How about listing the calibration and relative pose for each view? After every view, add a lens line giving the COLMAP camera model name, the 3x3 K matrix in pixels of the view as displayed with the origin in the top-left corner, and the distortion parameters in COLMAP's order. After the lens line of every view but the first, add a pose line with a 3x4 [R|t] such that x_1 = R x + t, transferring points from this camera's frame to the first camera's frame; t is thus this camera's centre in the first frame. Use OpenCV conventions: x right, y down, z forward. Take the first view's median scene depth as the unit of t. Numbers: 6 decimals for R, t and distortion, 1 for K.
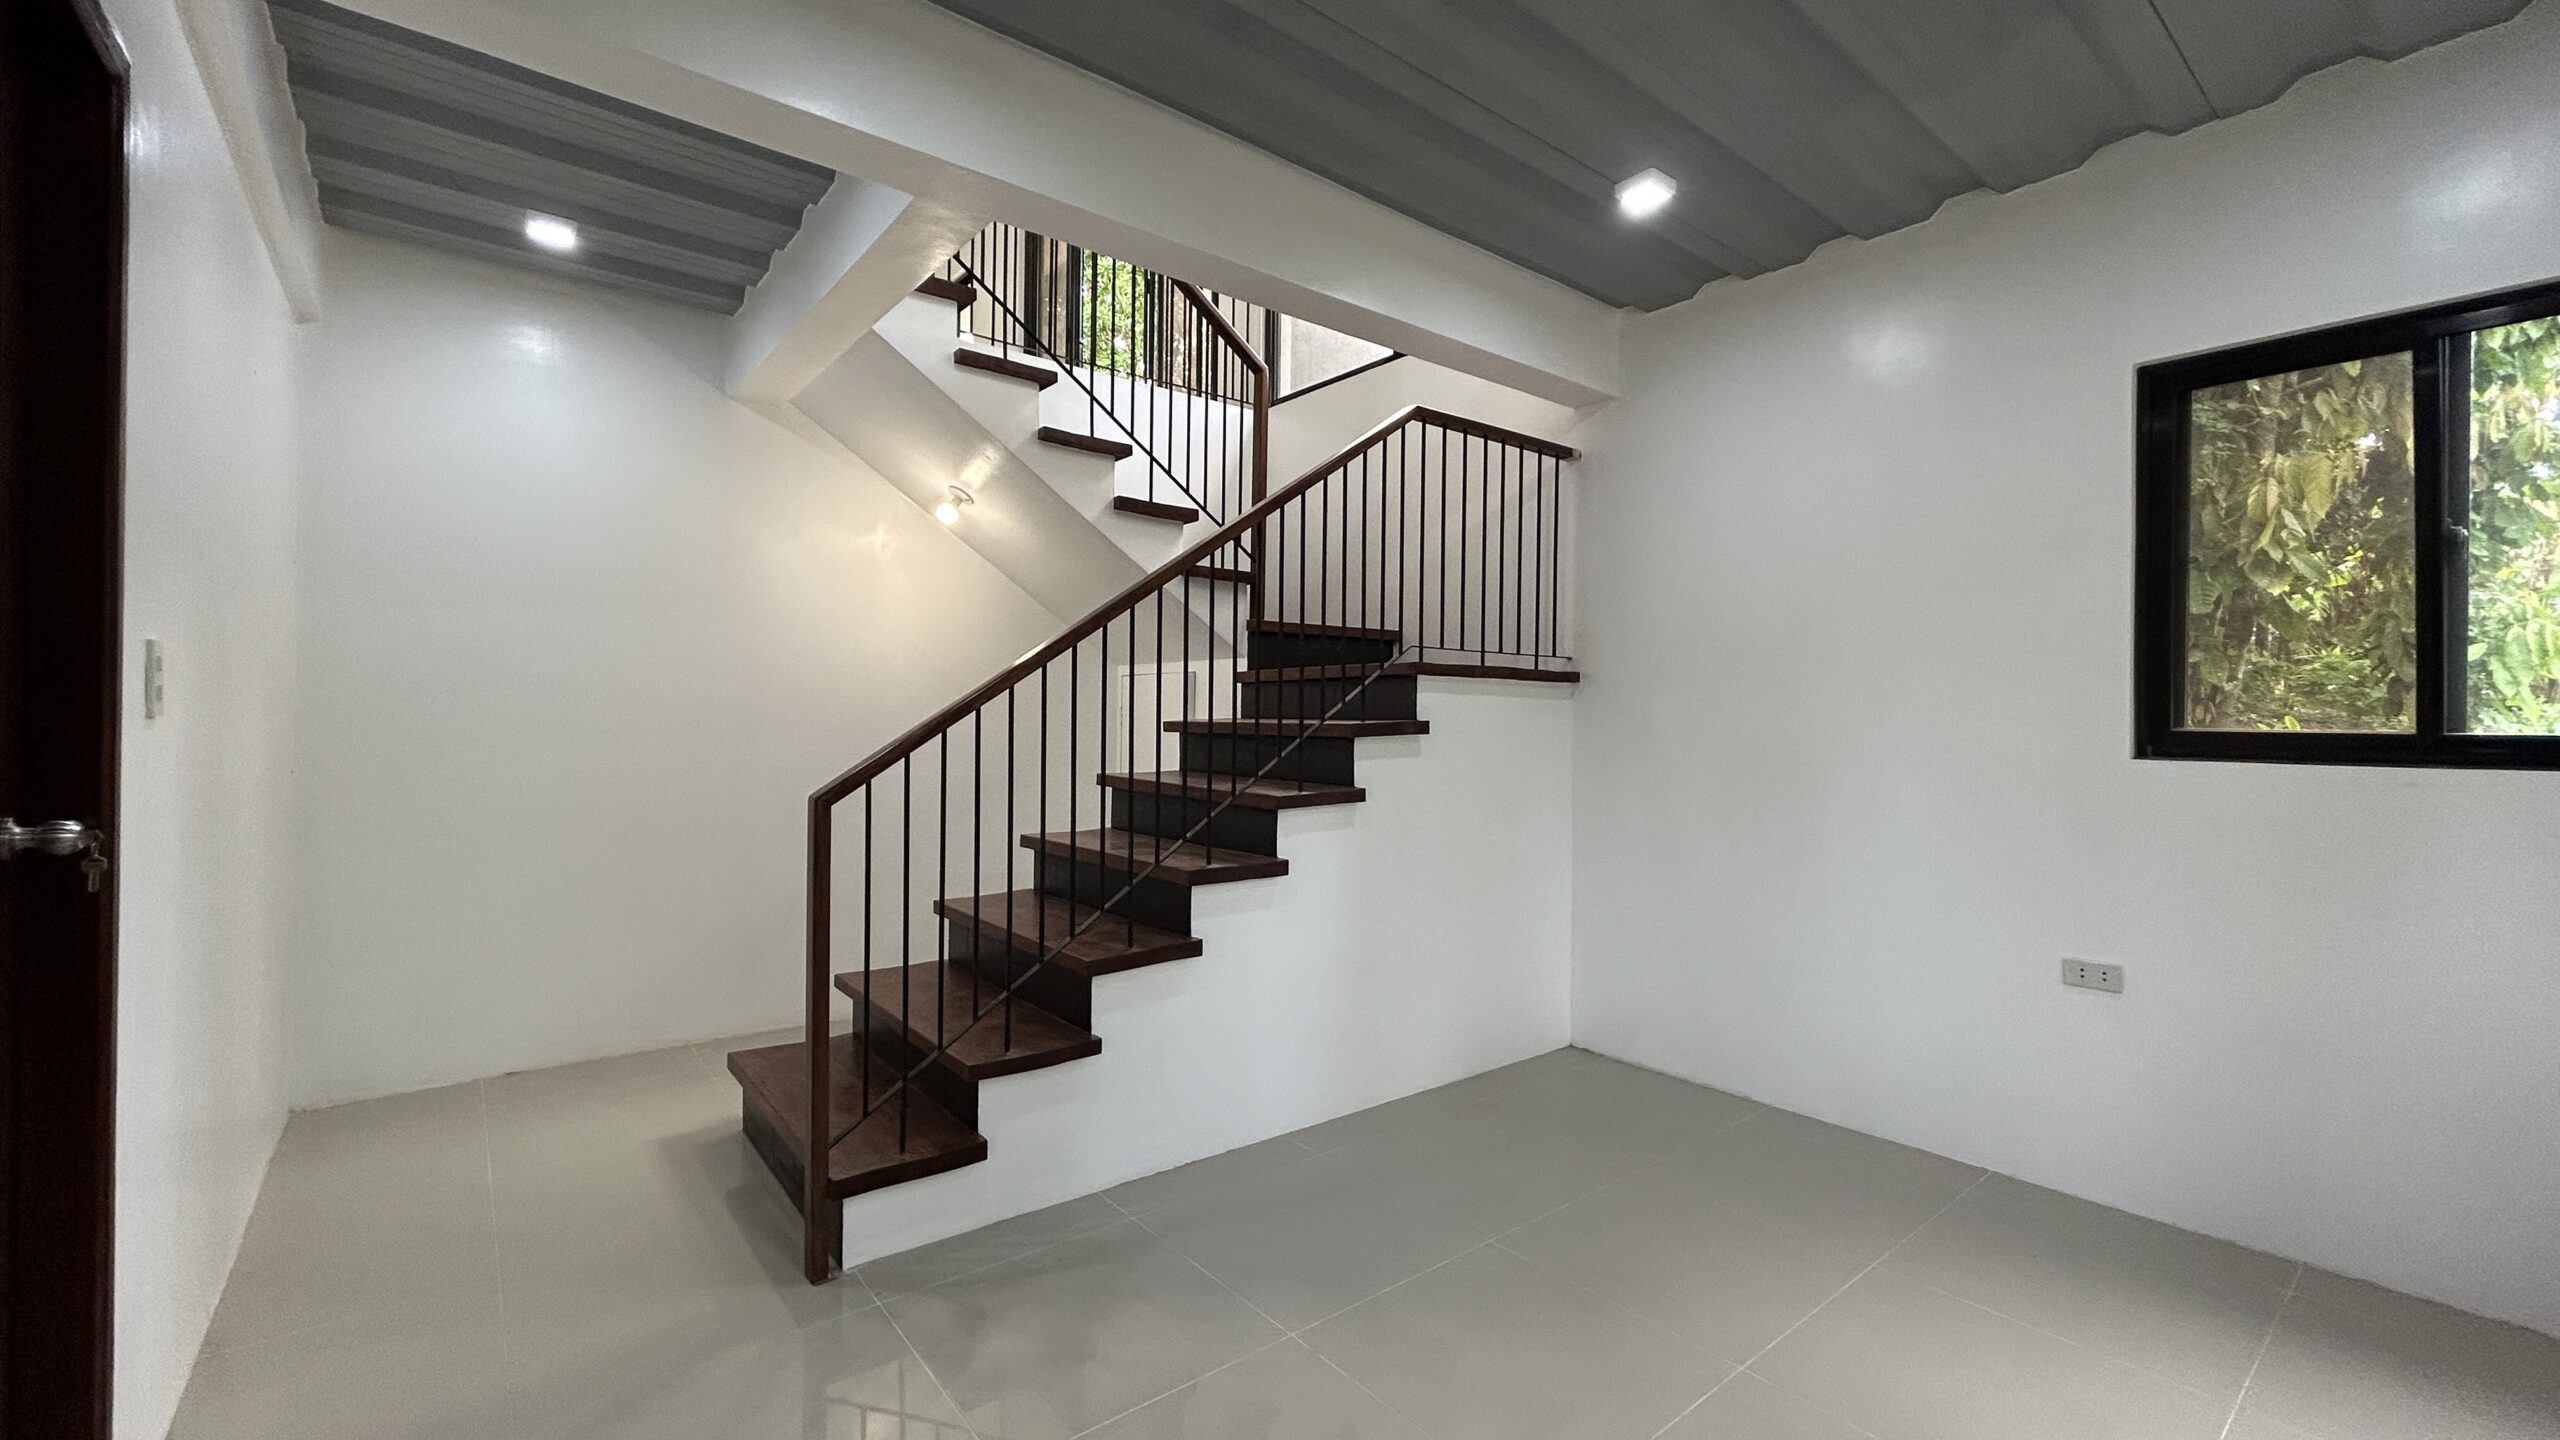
lens RADIAL K [[1027.7, 0, 1295.4], [0, 1027.7, 717.5], [0, 0, 1]] dist [-0.000439, 0.000988]
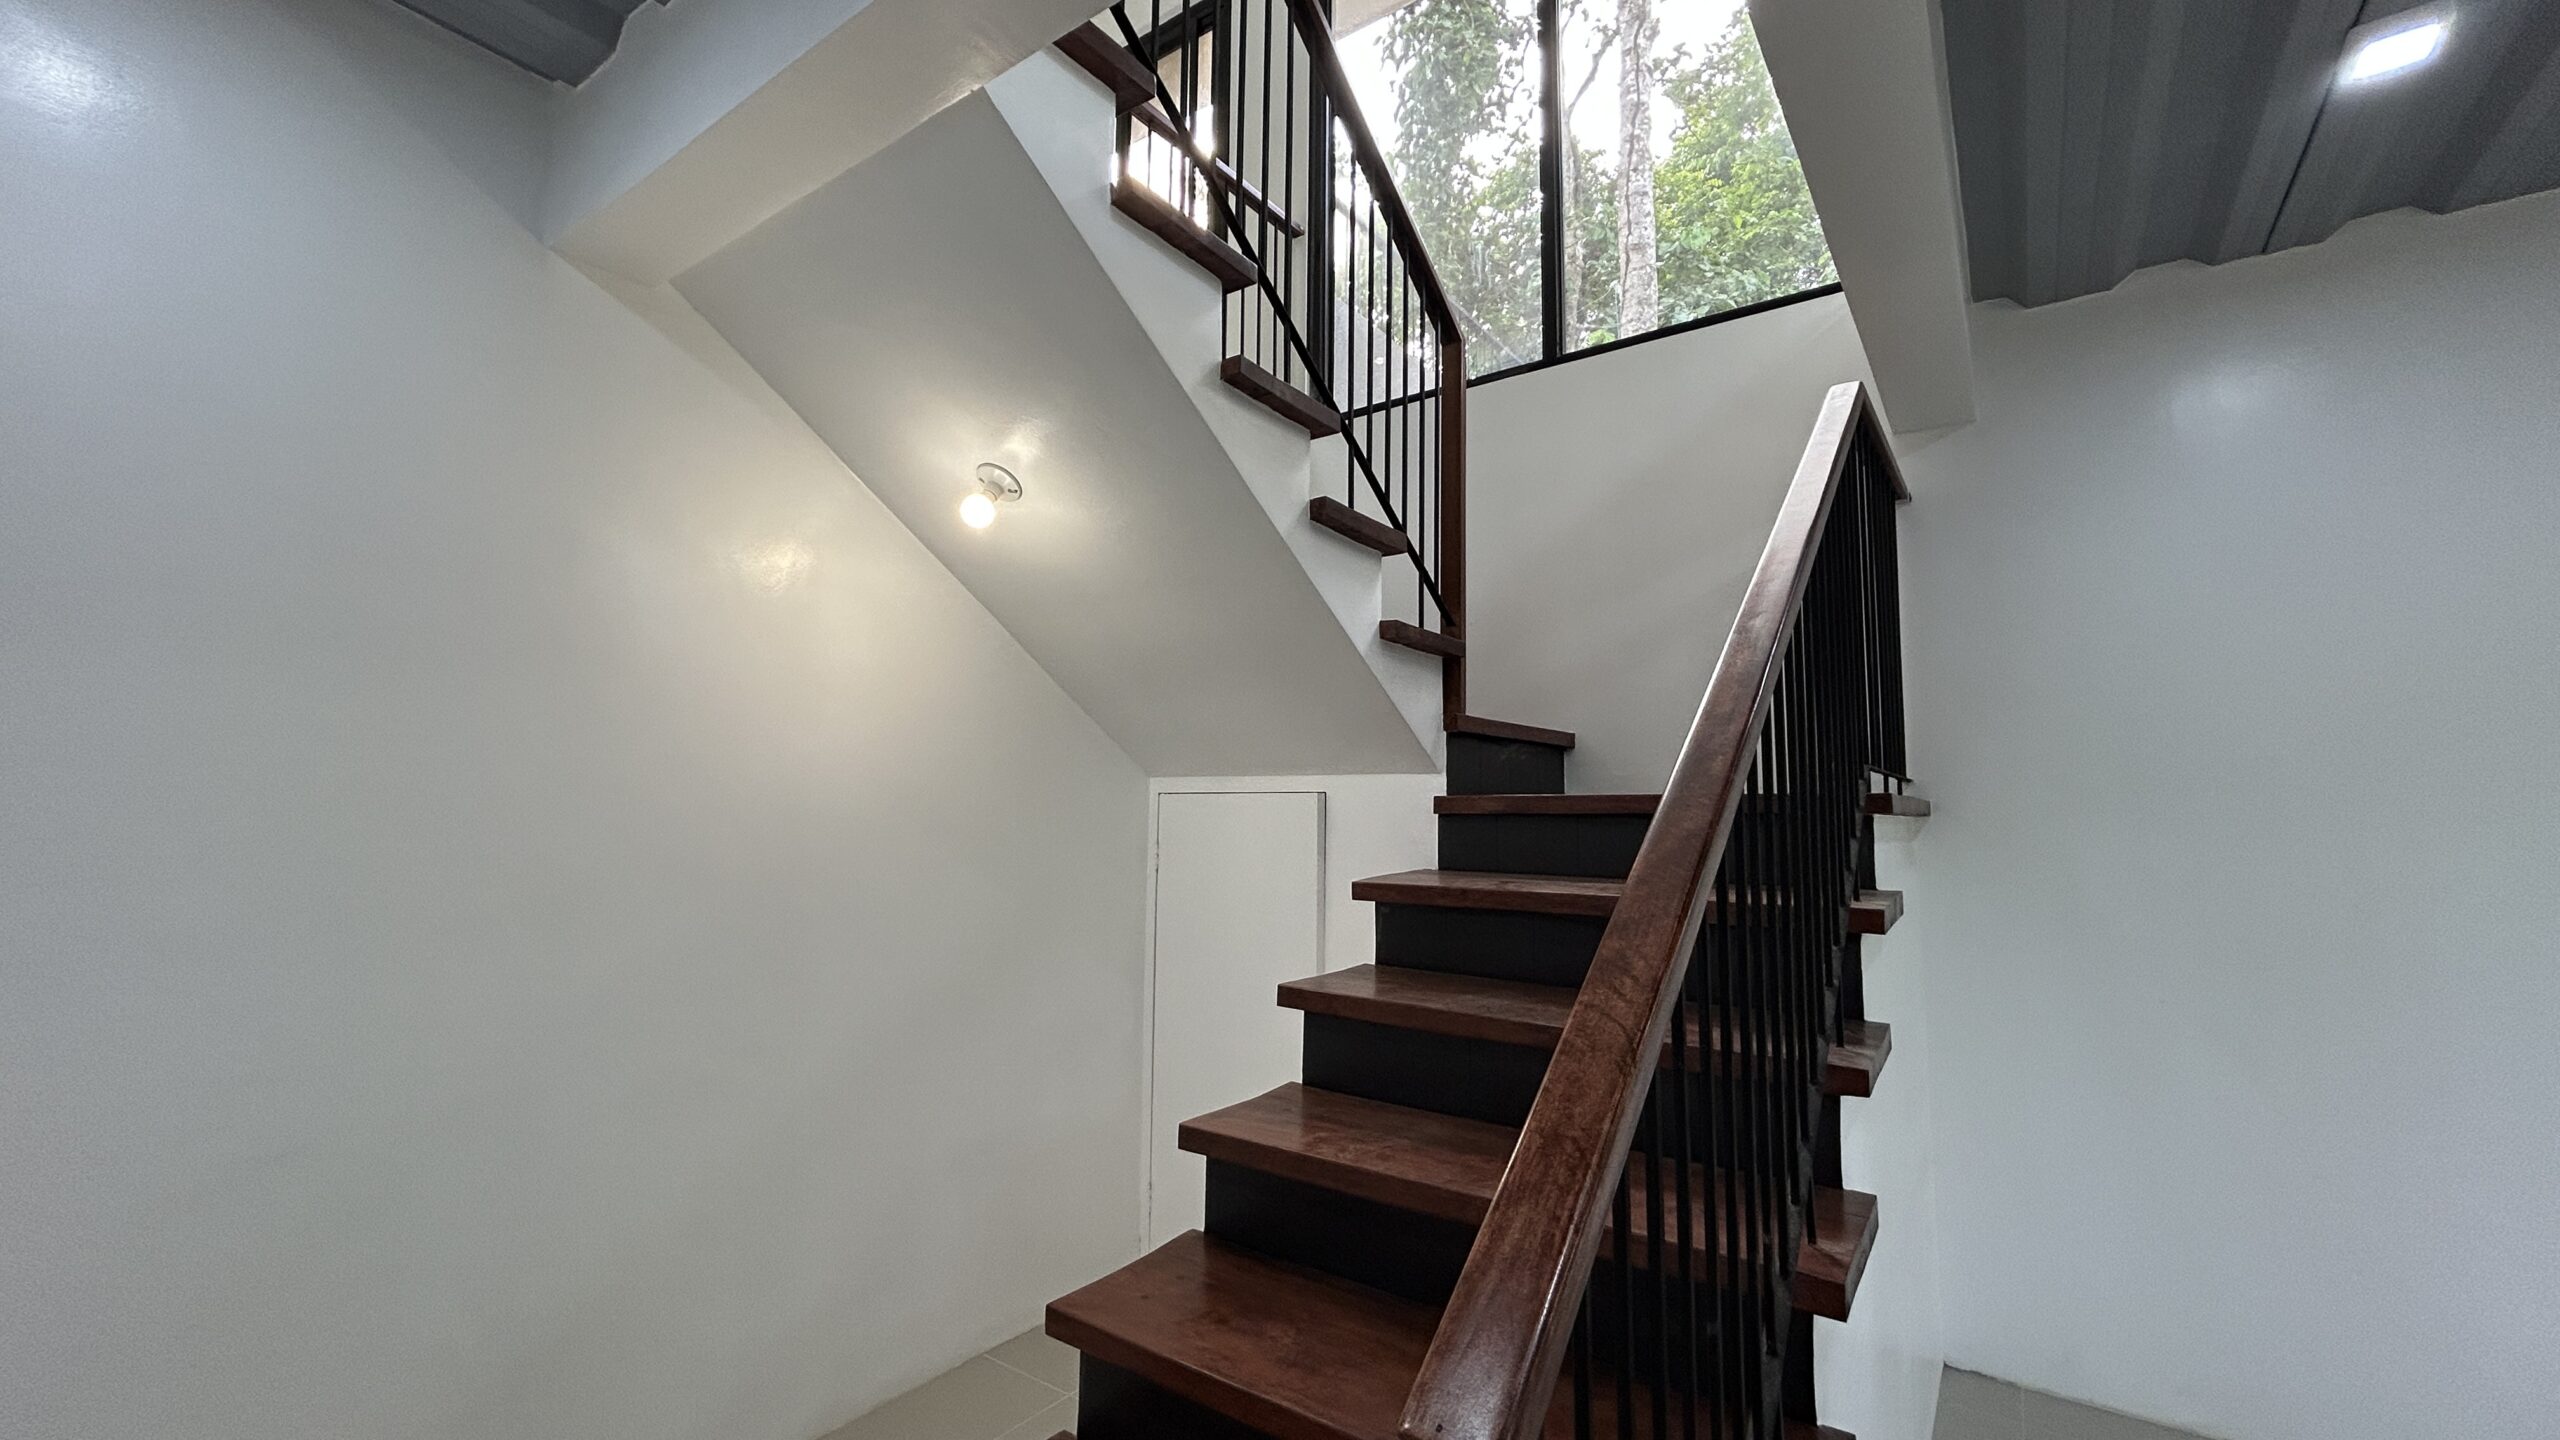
lens RADIAL K [[1027.7, 0, 1269.4], [0, 1027.7, 722.0], [0, 0, 1]] dist [-0.000439, 0.000988]
pose [[0.964282, 0.023311, 0.263849, -0.330465], [-0.003588, 0.997178, -0.074989, -0.043693], [-0.264852, 0.071364, 0.961645, 0.433764]]
